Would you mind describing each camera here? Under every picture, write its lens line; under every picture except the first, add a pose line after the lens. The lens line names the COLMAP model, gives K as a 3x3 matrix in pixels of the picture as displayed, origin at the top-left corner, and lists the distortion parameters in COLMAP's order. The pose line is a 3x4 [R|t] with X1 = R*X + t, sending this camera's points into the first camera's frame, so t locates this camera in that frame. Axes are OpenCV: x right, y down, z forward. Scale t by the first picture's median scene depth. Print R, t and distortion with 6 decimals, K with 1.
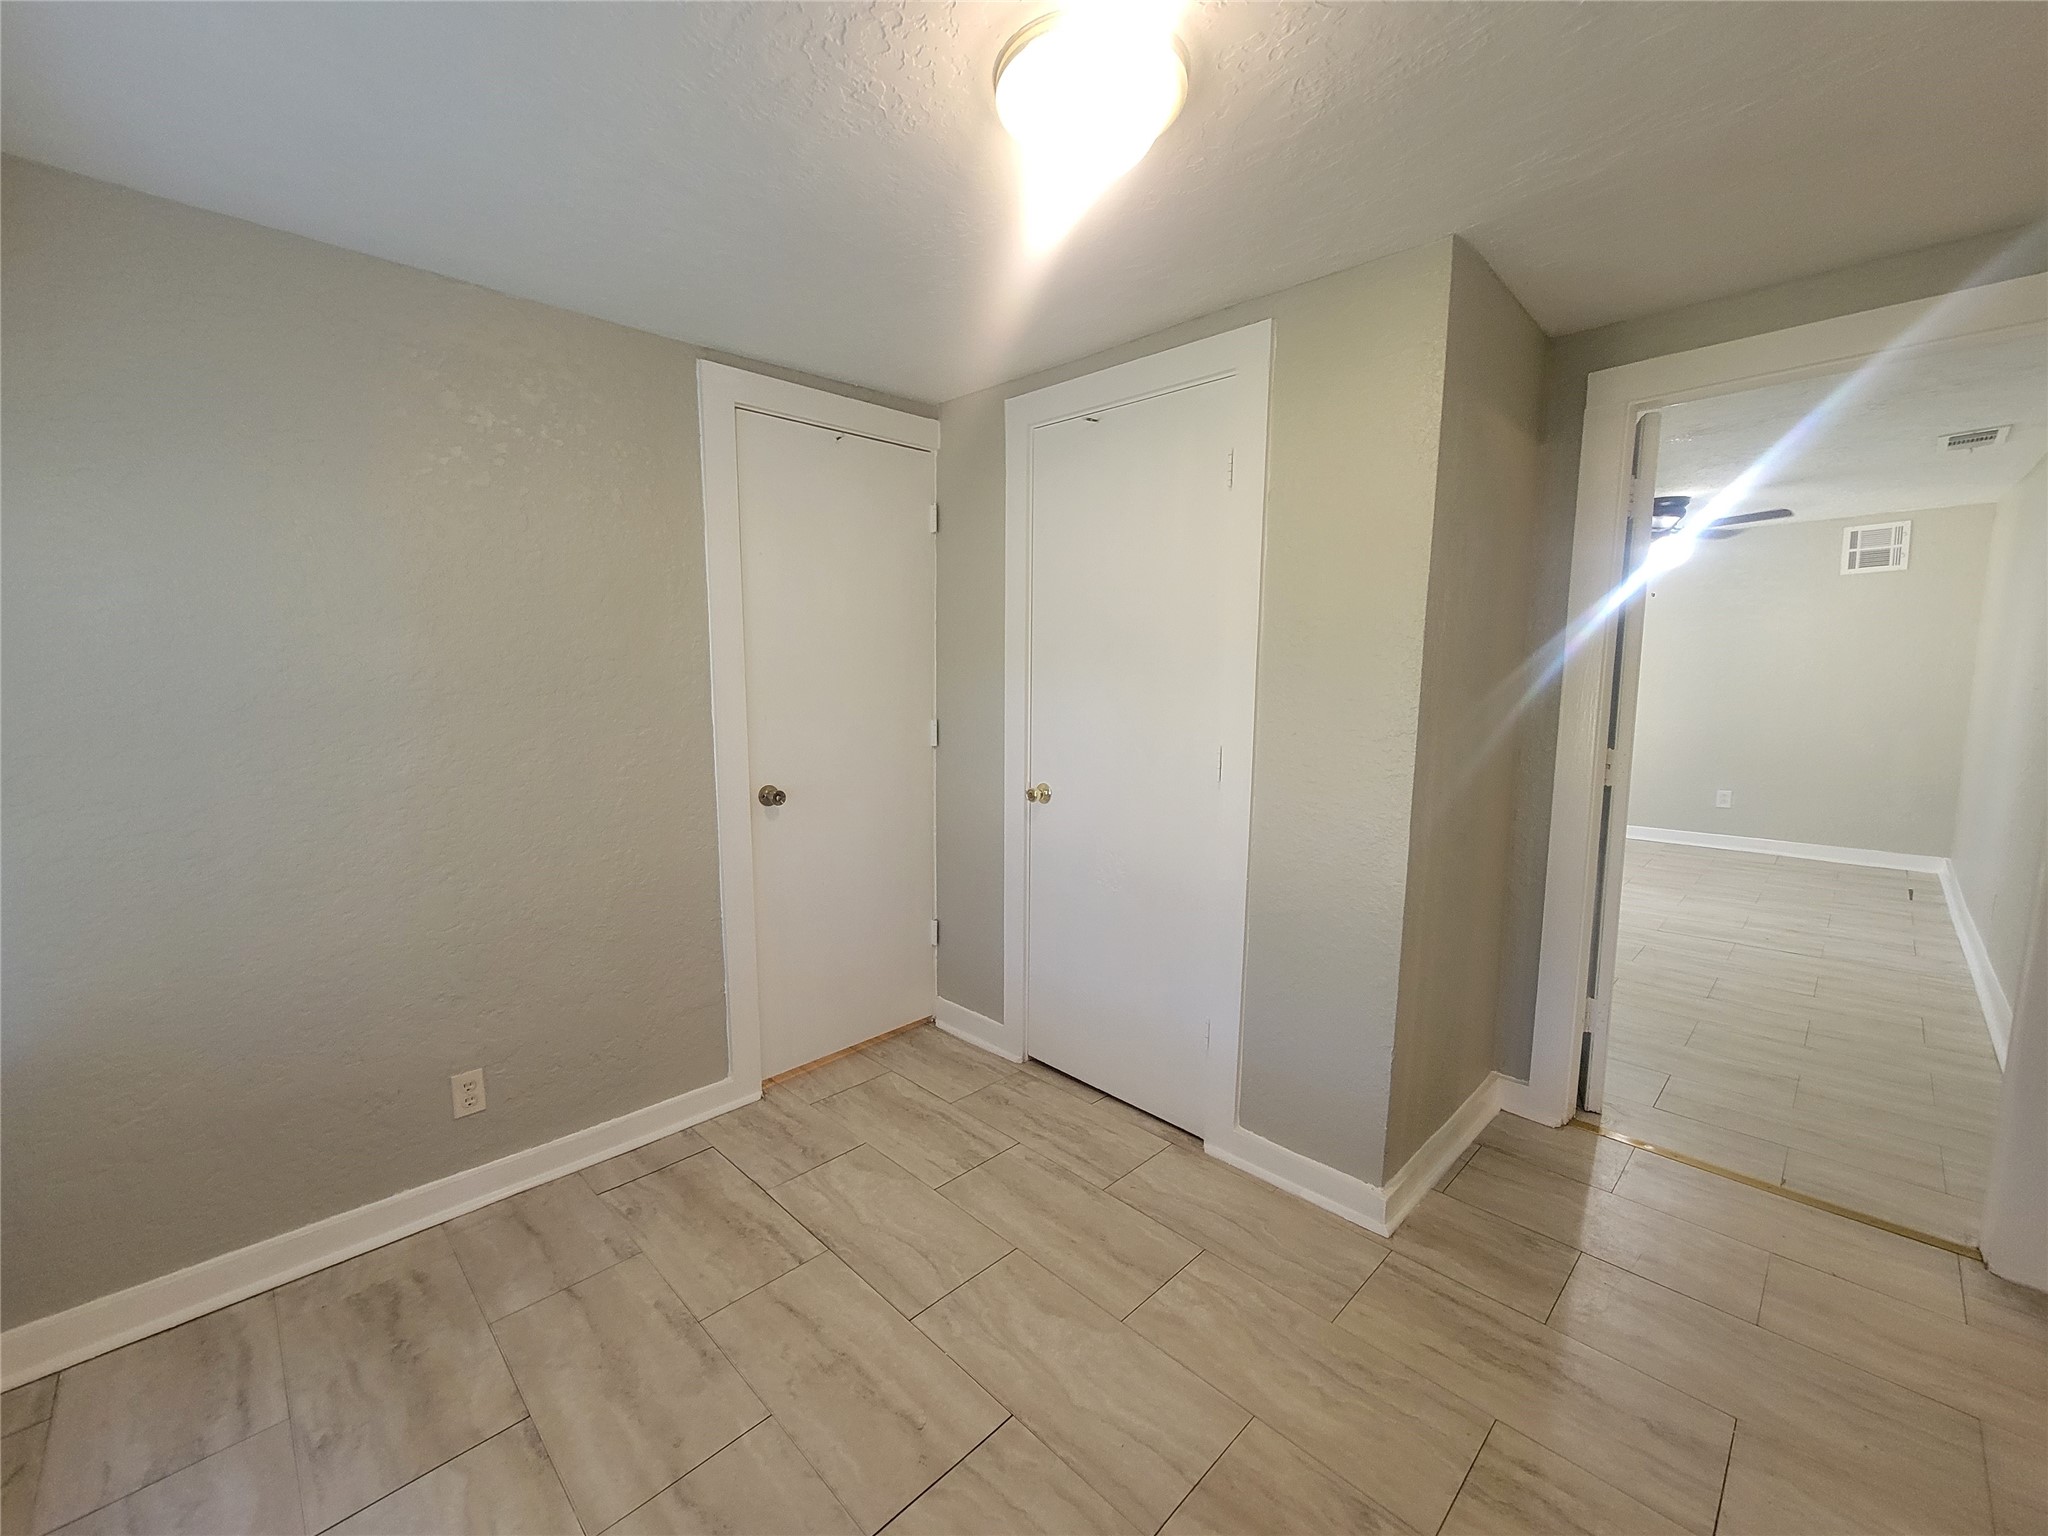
lens RADIAL K [[831.9, 0, 1031.0], [0, 831.9, 770.2], [0, 0, 1]] dist [-0.001686, -0.000825]
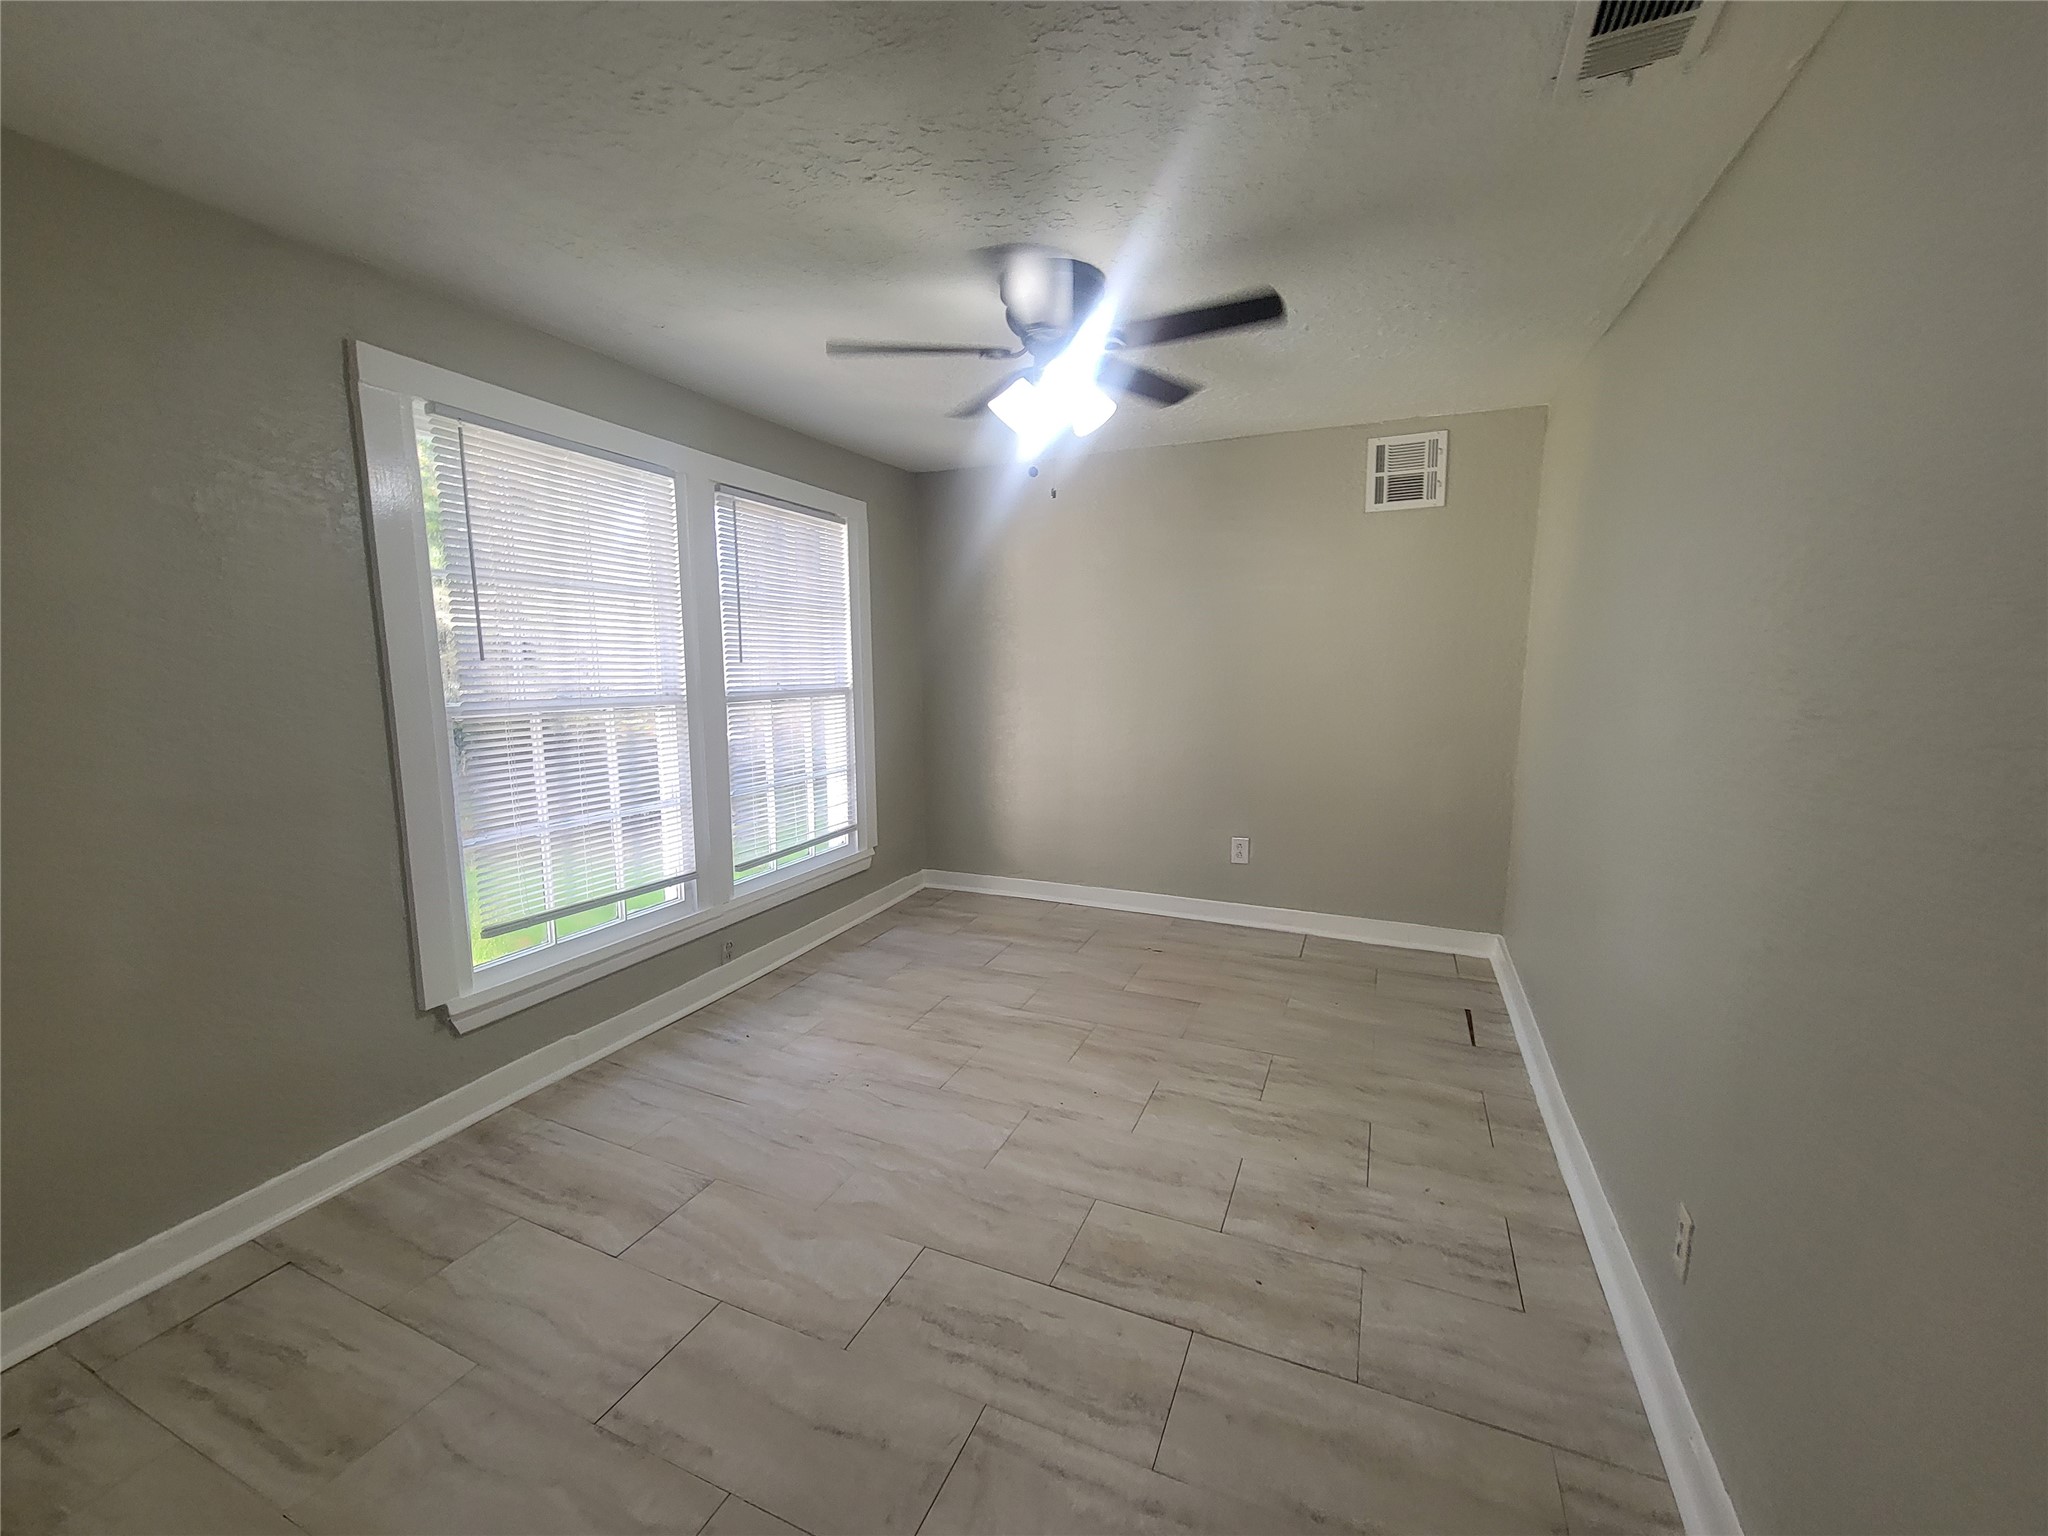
lens RADIAL K [[831.9, 0, 1031.0], [0, 831.9, 770.2], [0, 0, 1]] dist [-0.001686, -0.000825]
pose [[0.925797, -0.049475, 0.374769, 0.492667], [0.041106, 0.998695, 0.030297, -0.065151], [-0.375779, -0.012644, 0.926623, 0.506896]]
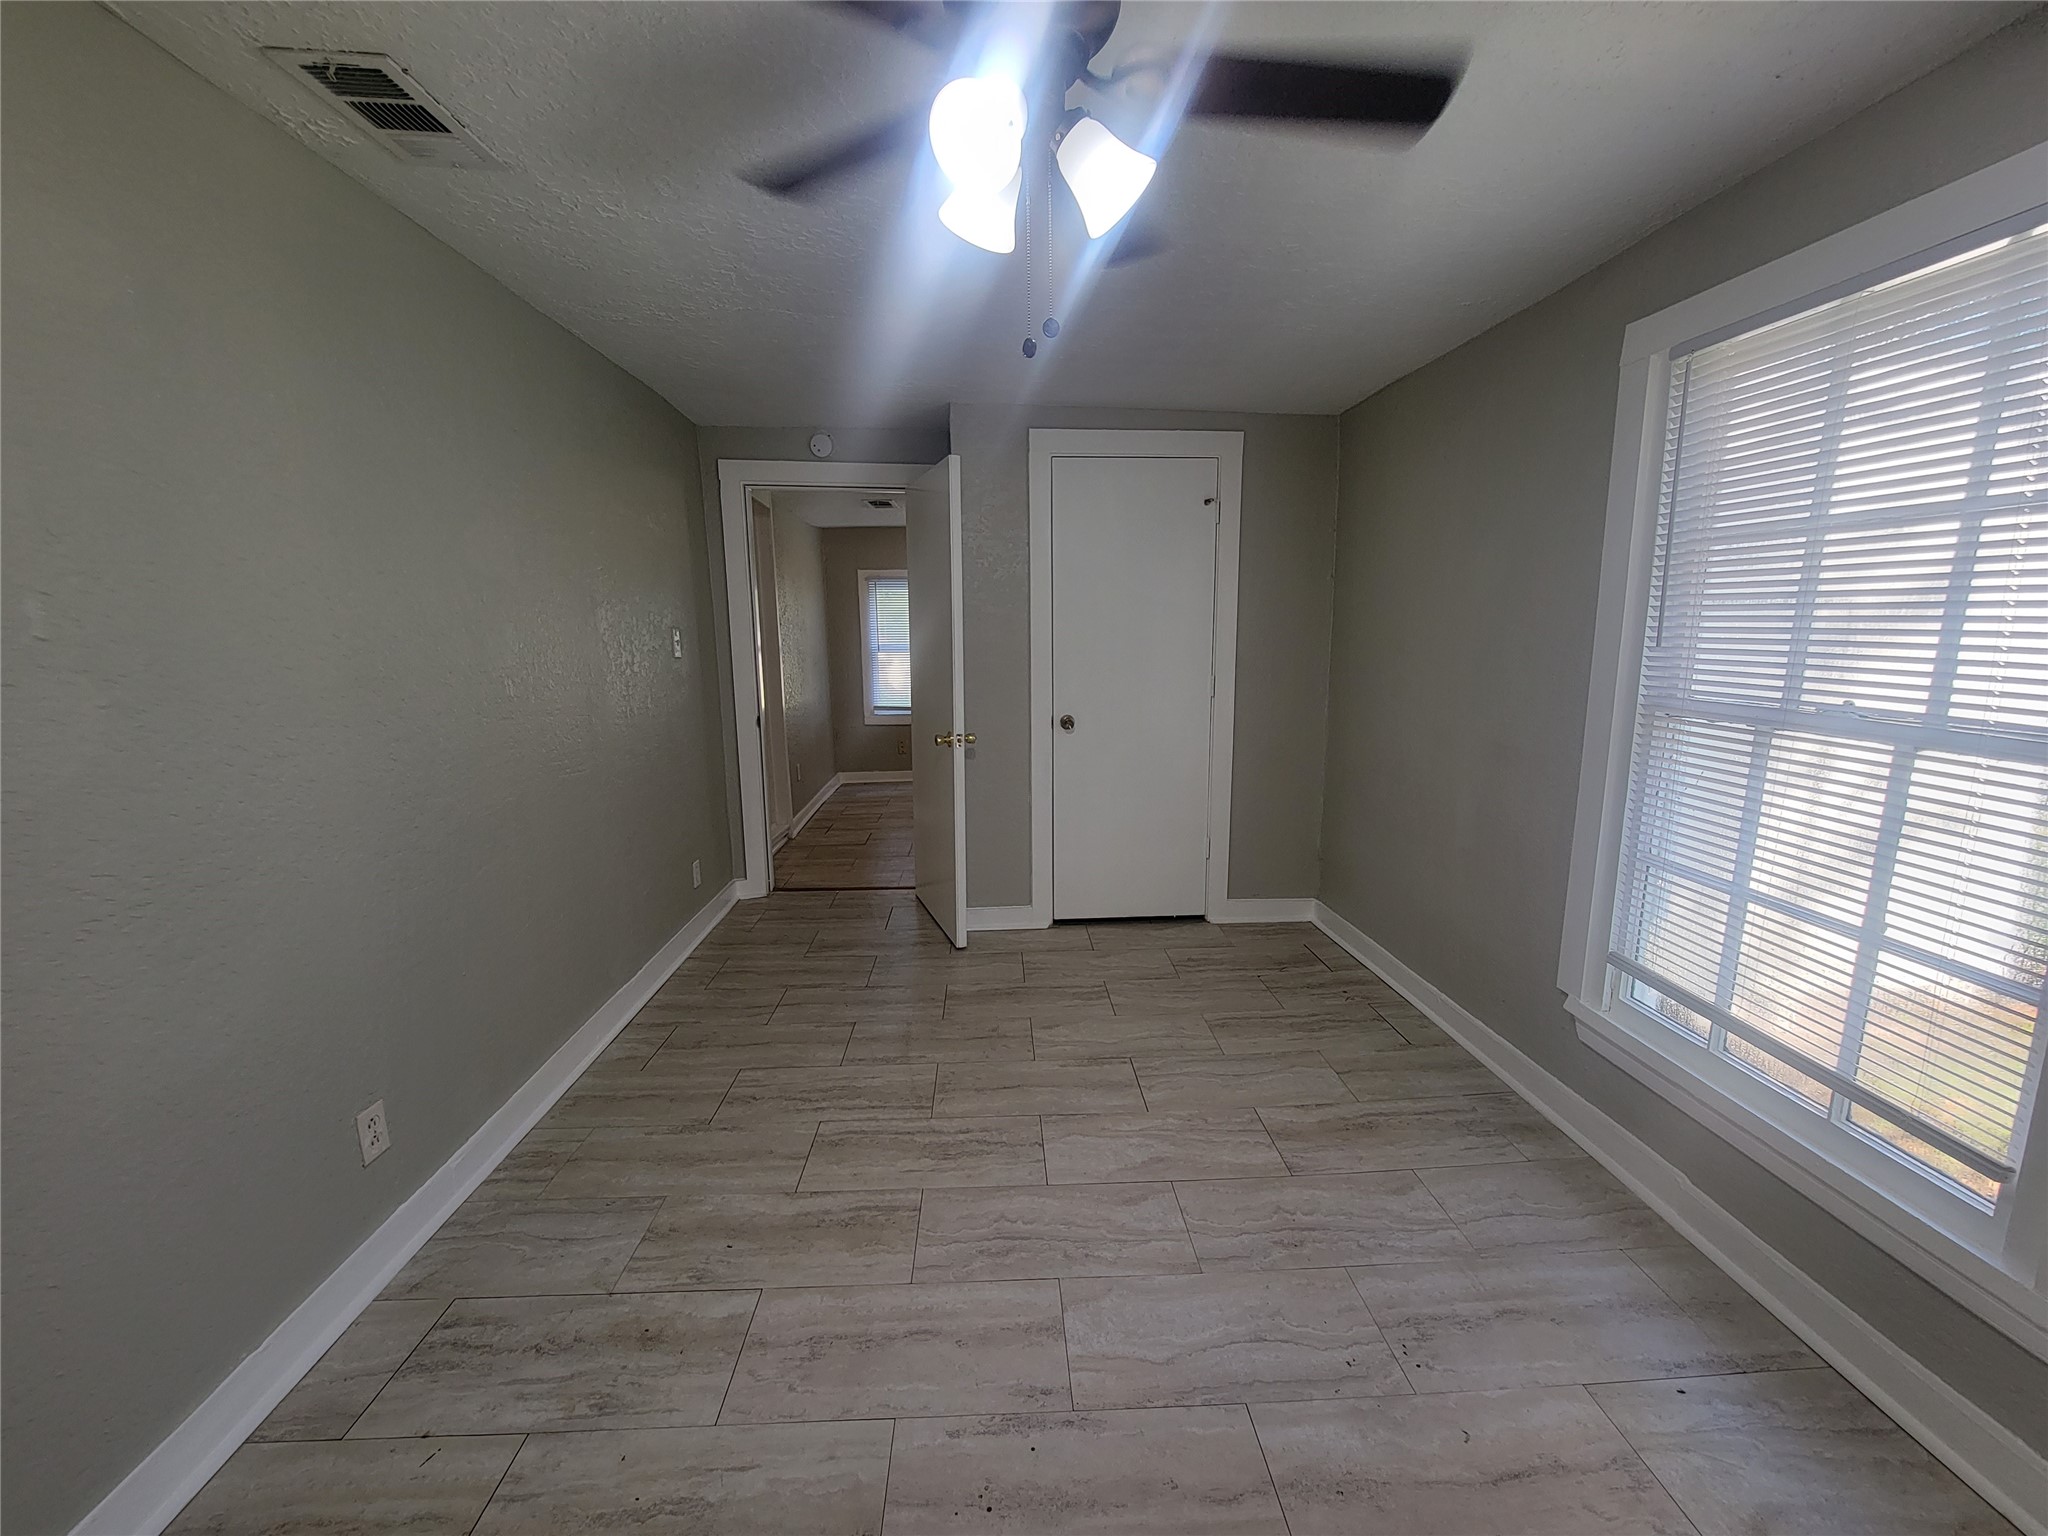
lens RADIAL K [[831.9, 0, 1031.0], [0, 831.9, 770.2], [0, 0, 1]] dist [-0.001686, -0.000825]
pose [[-0.665349, 0.124178, -0.736132, 0.847860], [-0.089505, 0.965686, 0.243800, -0.133343], [0.741147, 0.228100, -0.631404, 1.059065]]
